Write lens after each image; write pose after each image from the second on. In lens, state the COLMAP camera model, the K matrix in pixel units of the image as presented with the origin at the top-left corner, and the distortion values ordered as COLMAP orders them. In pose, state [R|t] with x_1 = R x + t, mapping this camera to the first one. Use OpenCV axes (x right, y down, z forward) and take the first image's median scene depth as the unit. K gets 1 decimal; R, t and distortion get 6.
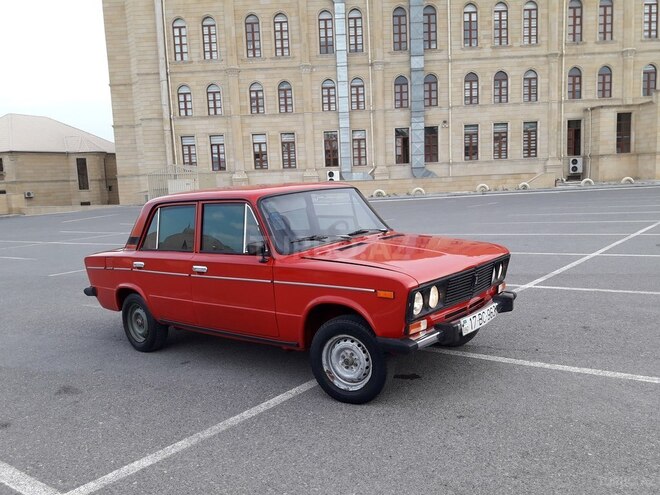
lens RADIAL K [[567.4, 0, 330.4], [0, 567.4, 217.8], [0, 0, 1]] dist [0.007513, 0.003658]
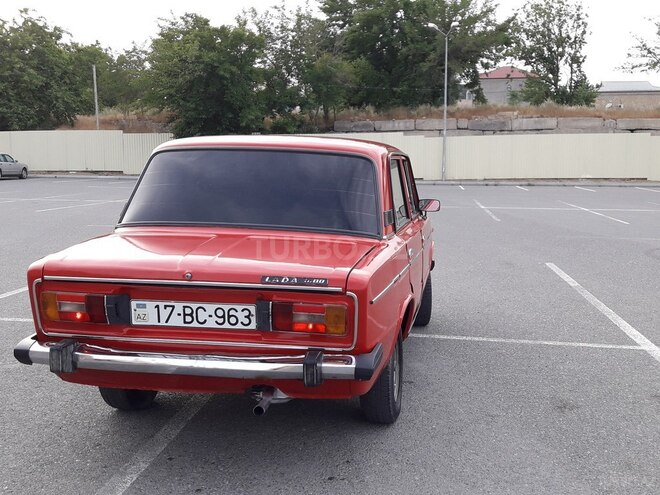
lens RADIAL K [[799.9, 0, 348.3], [0, 799.9, 246.1], [0, 0, 1]] dist [0.233433, -0.663414]
pose [[-0.519960, -0.020754, 0.853939, -0.136197], [0.080969, 0.994006, 0.073460, 0.001017], [-0.850345, 0.107338, -0.515163, 0.198630]]
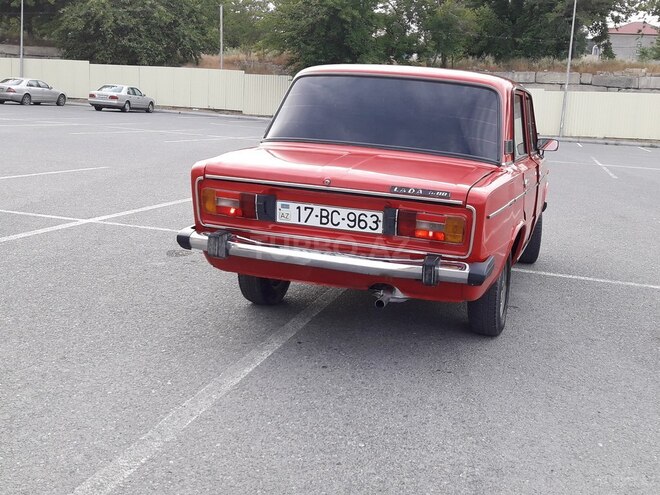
lens RADIAL K [[799.9, 0, 348.3], [0, 799.9, 246.1], [0, 0, 1]] dist [0.233433, -0.663414]
pose [[-0.401655, -0.106949, 0.909525, -0.144517], [0.021820, 0.991758, 0.126255, 0.004540], [-0.915531, 0.070557, -0.396011, 0.205937]]
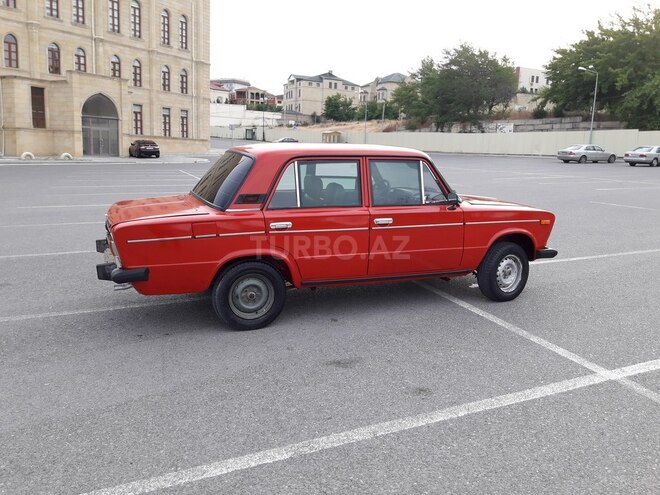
lens RADIAL K [[554.2, 0, 349.1], [0, 554.2, 246.7], [0, 0, 1]] dist [0.096068, -0.161839]
pose [[0.445724, -0.083992, 0.891221, -0.139384], [0.004241, 0.995775, 0.091725, 0.005005], [-0.895161, -0.037104, 0.444197, 0.070468]]
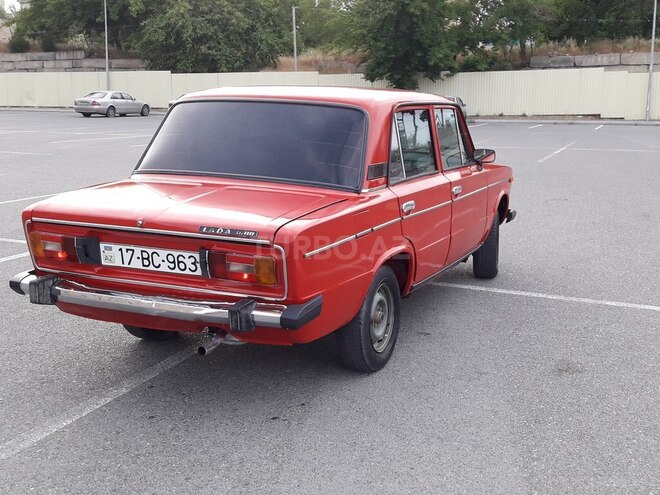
lens RADIAL K [[803.4, 0, 349.8], [0, 803.4, 246.9], [0, 0, 1]] dist [0.210239, -0.559406]
pose [[-0.288900, -0.102955, 0.951807, -0.149930], [0.070855, 0.989175, 0.128504, 0.001522], [-0.954734, 0.104565, -0.278478, 0.172810]]
